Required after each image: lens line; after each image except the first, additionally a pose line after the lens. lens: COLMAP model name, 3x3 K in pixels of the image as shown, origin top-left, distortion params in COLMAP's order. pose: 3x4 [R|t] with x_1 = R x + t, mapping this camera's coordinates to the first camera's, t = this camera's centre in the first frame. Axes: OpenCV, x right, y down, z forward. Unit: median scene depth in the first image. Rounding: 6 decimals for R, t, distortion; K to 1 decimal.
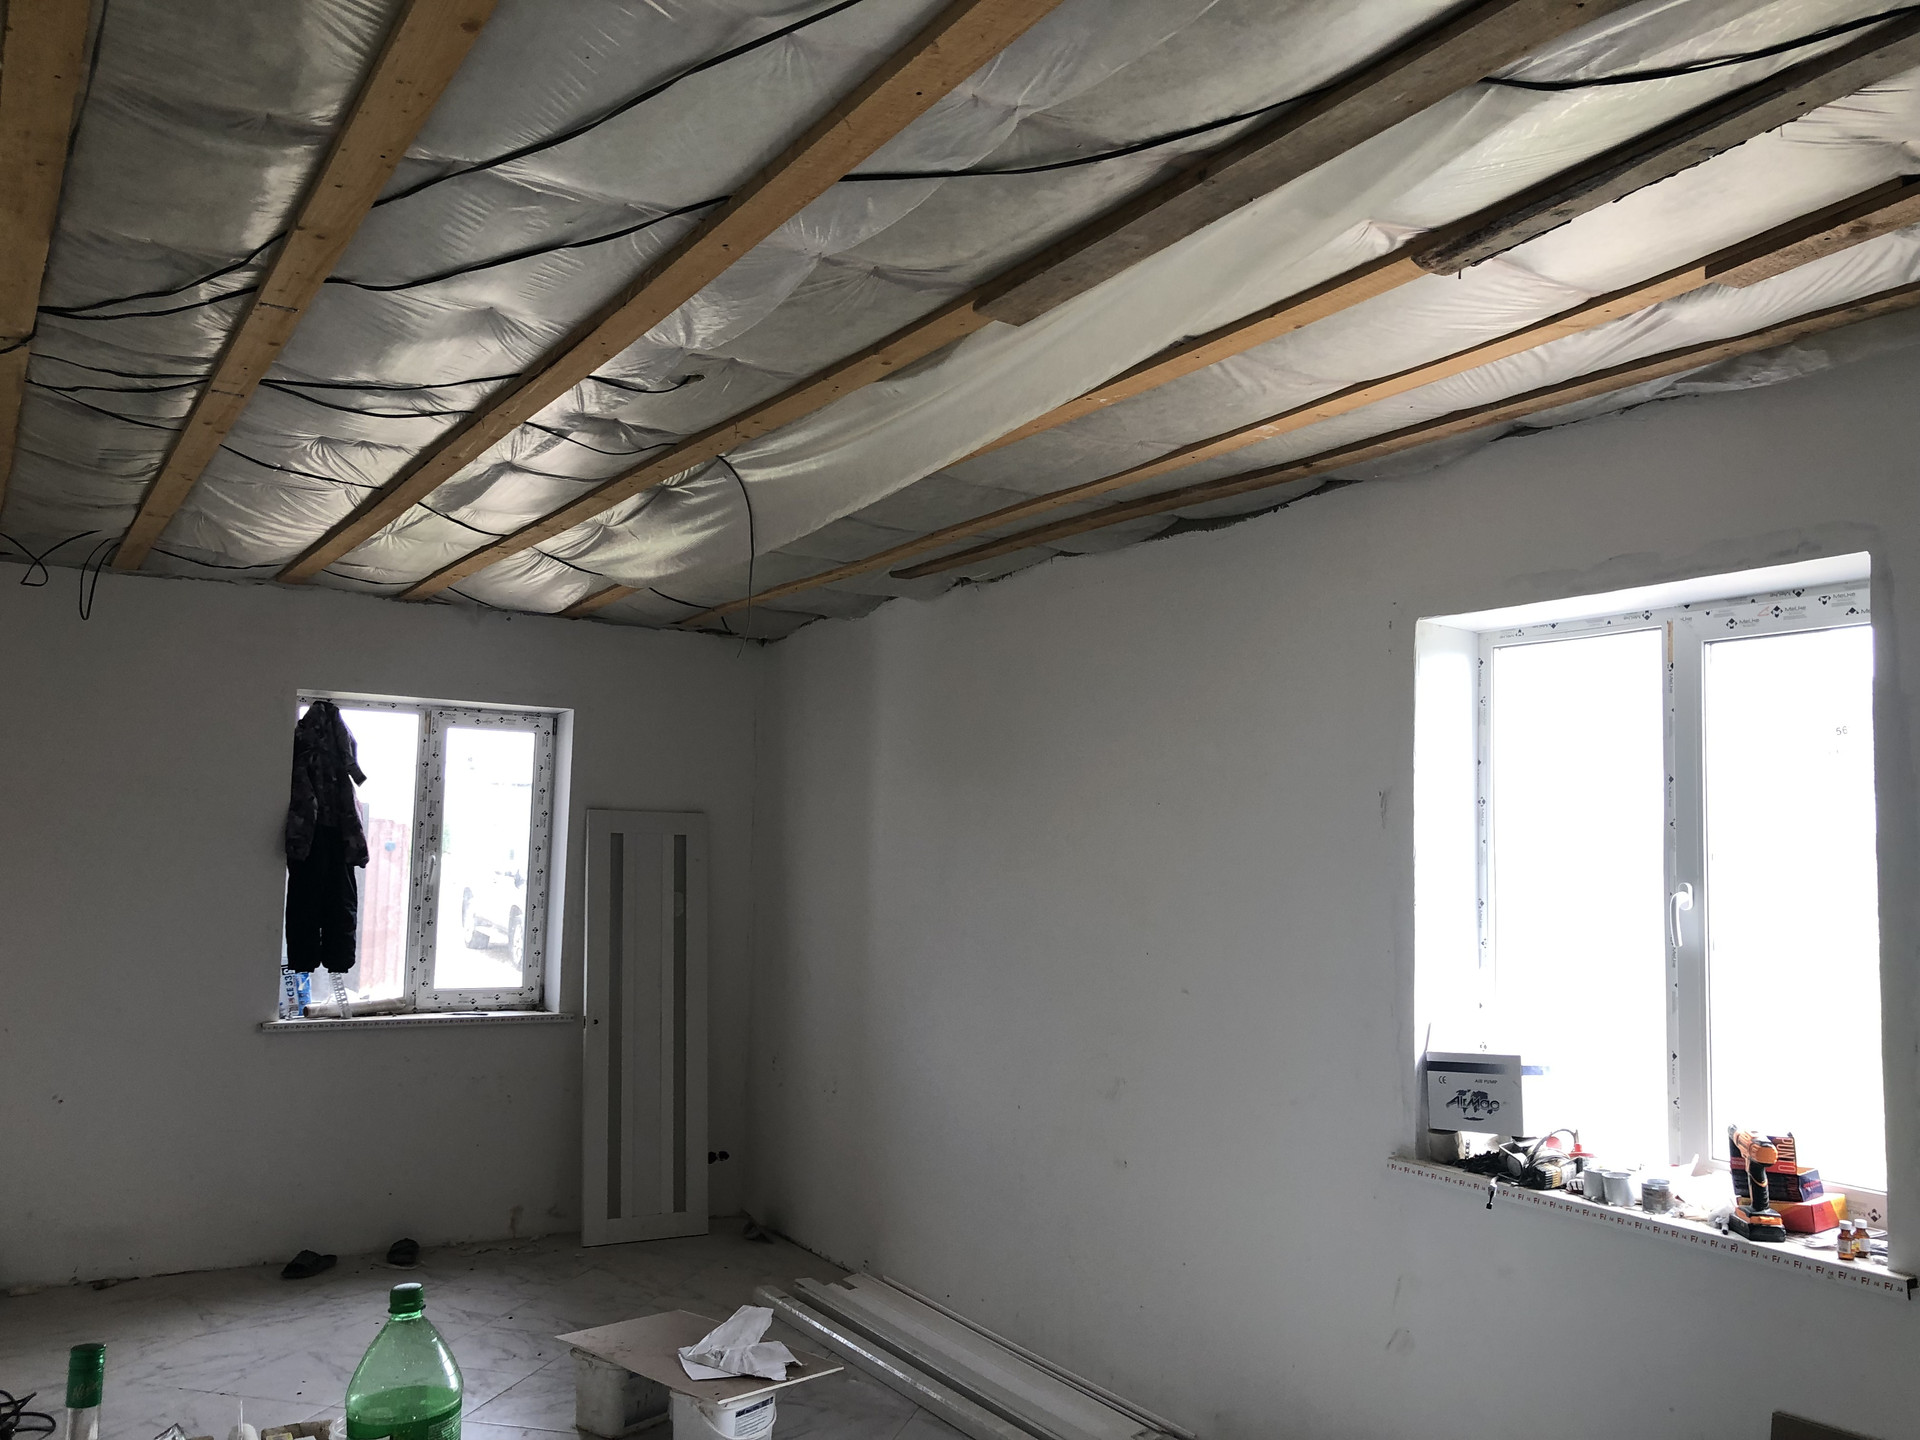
lens RADIAL K [[1573.6, 0, 965.2], [0, 1573.6, 718.0], [0, 0, 1]] dist [0.056408, -0.068156]
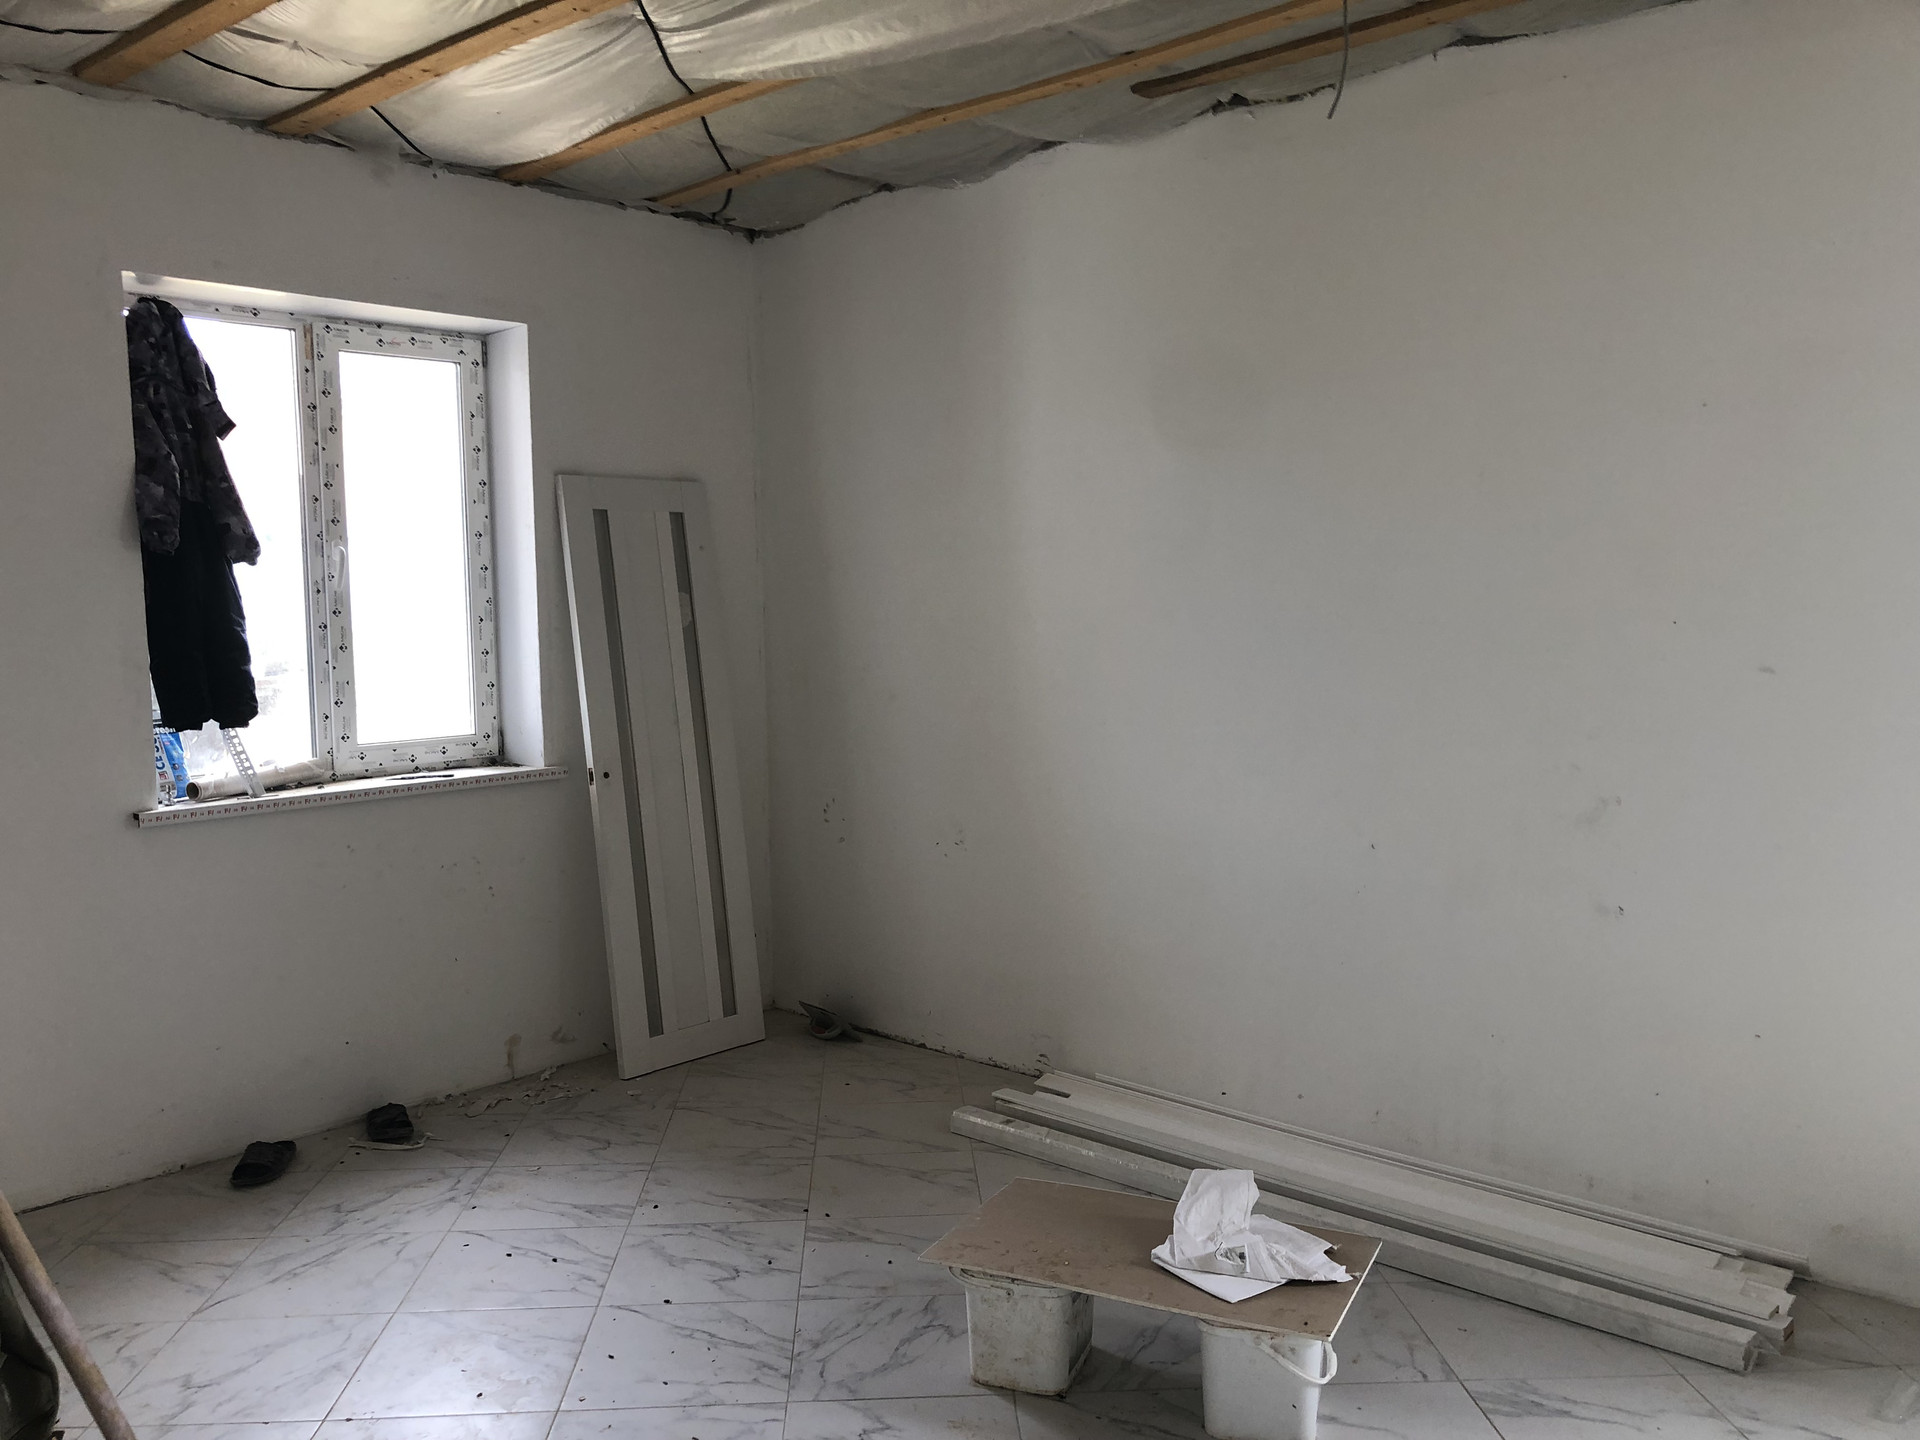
lens RADIAL K [[1580.9, 0, 929.7], [0, 1580.9, 705.0], [0, 0, 1]] dist [0.028043, 0.002999]
pose [[0.960228, -0.060443, 0.272598, -0.289853], [0.013905, 0.985429, 0.169517, 0.043894], [-0.278872, -0.158985, 0.947077, 0.299007]]
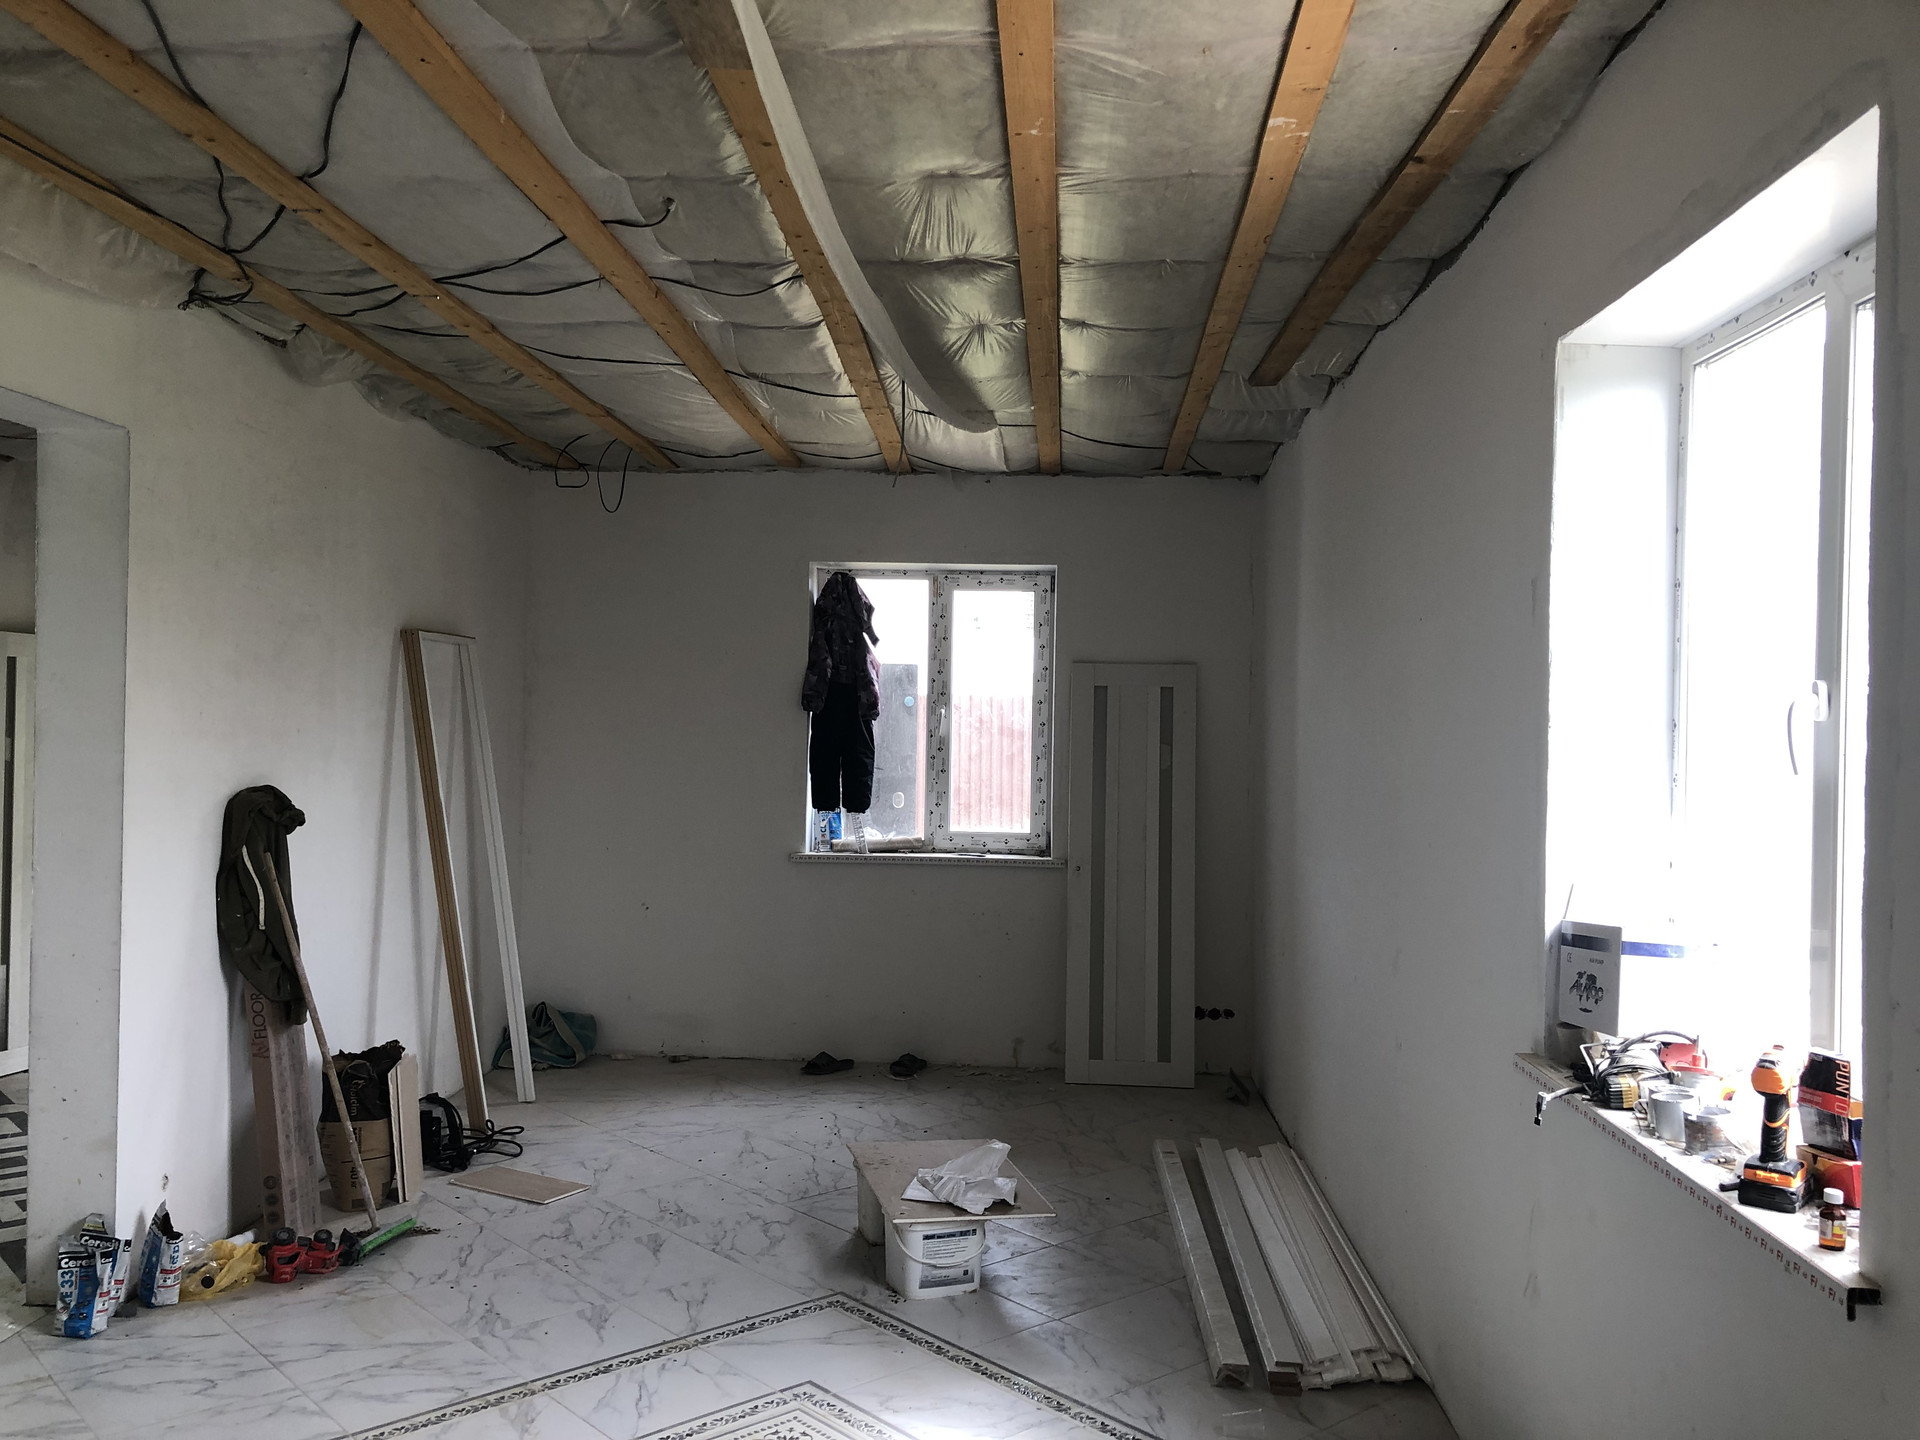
lens RADIAL K [[1562.7, 0, 955.7], [0, 1562.7, 706.7], [0, 0, 1]] dist [0.134380, -0.201019]
pose [[0.818121, -0.016202, -0.574818, 0.291245], [0.054190, 0.997327, 0.049016, 0.033936], [0.572487, -0.071250, 0.816812, 0.135053]]
